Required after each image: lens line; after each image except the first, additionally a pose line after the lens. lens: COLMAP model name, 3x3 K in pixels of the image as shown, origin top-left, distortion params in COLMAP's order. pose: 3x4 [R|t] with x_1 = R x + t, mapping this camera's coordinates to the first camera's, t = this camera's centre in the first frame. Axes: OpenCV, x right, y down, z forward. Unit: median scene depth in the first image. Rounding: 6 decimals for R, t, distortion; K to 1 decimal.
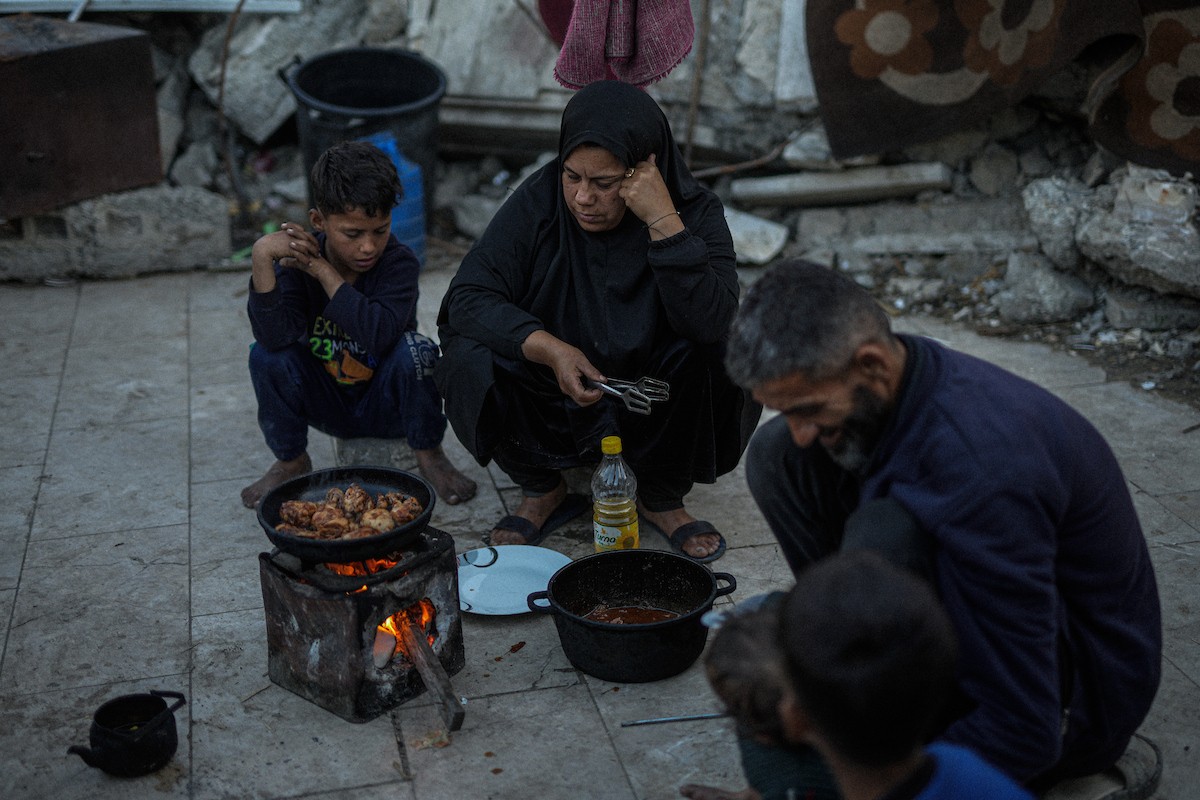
lens RADIAL K [[1692.3, 0, 601.9], [0, 1692.3, 395.7], [0, 0, 1]] dist [0.012856, 0.000000]
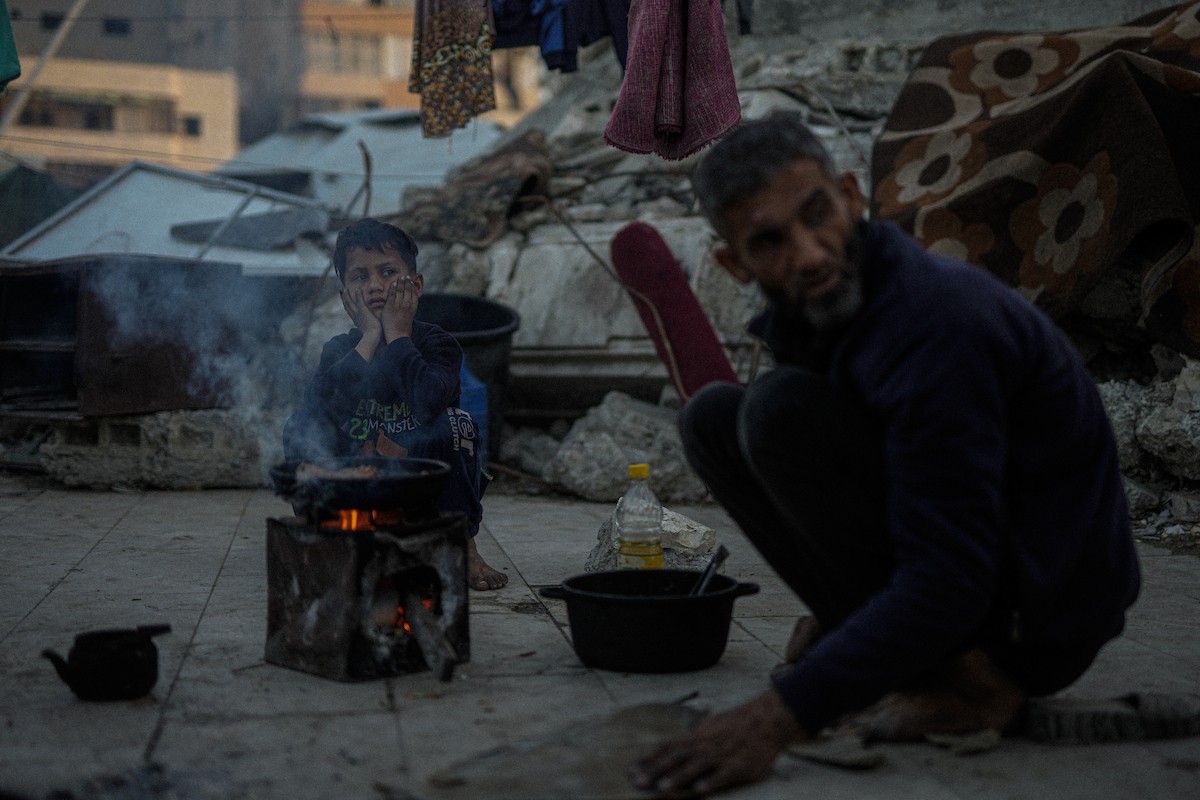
lens RADIAL K [[1692.3, 0, 603.3], [0, 1692.3, 388.7], [0, 0, 1]] dist [0.012856, 0.000000]
pose [[0.997394, 0.032651, -0.064339, 0.031483], [-0.050591, 0.952278, -0.301009, 0.188338], [0.051441, 0.303479, 0.951448, 0.035921]]
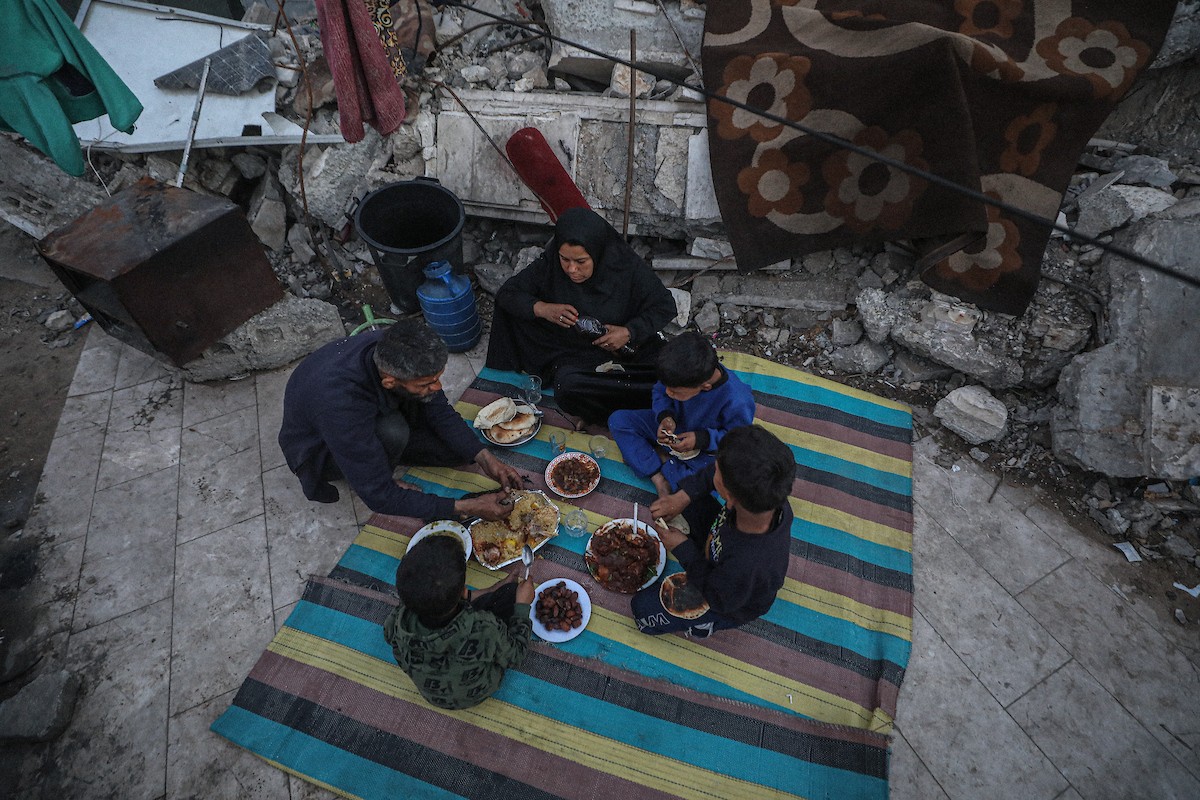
lens RADIAL K [[547.0, 0, 598.7], [0, 547.0, 403.3], [0, 0, 1]] dist [-0.041432, 0.009809]
pose [[0.974228, -0.160440, 0.158550, -0.090662], [0.070452, 0.884175, 0.461812, -0.285258], [-0.214279, -0.438740, 0.872692, 0.550375]]
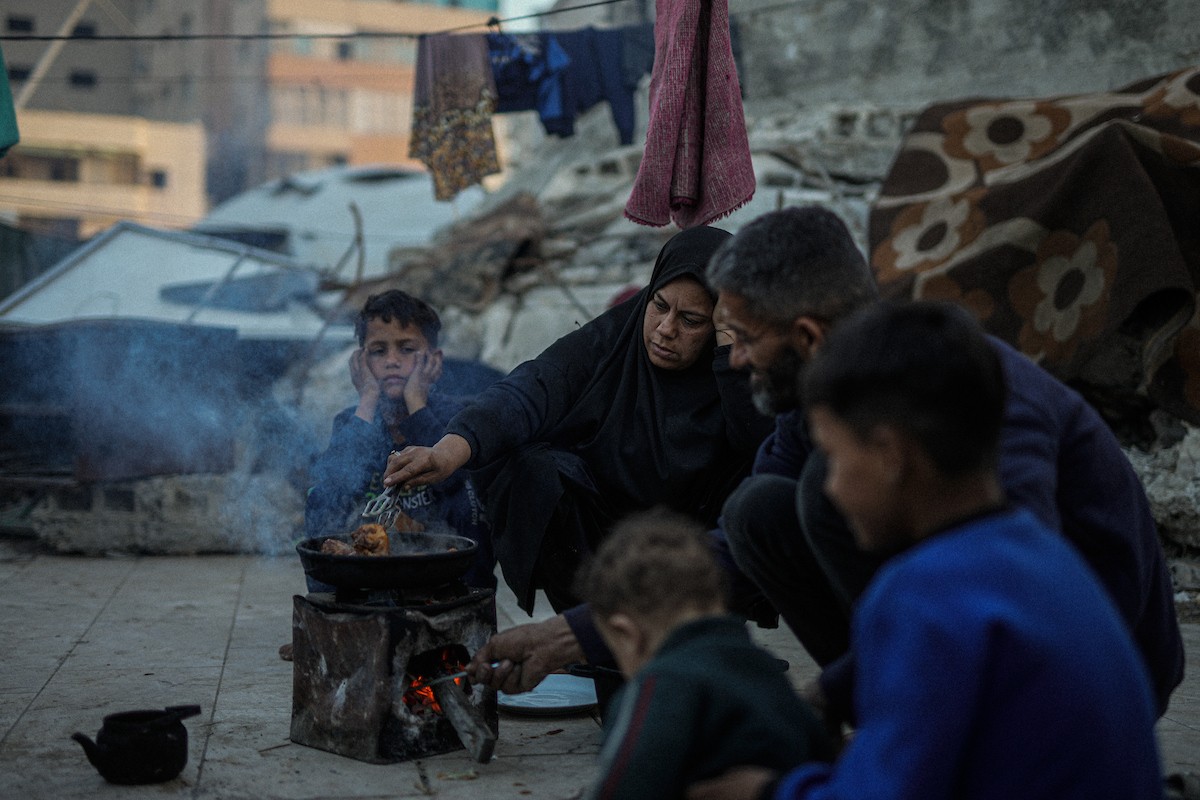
lens RADIAL K [[1692.3, 0, 603.9], [0, 1692.3, 390.3], [0, 0, 1]] dist [0.012856, 0.000000]
pose [[0.998531, 0.031597, -0.044026, 0.008155], [-0.044404, 0.942766, -0.330485, 0.181126], [0.031064, 0.331954, 0.942784, 0.033797]]
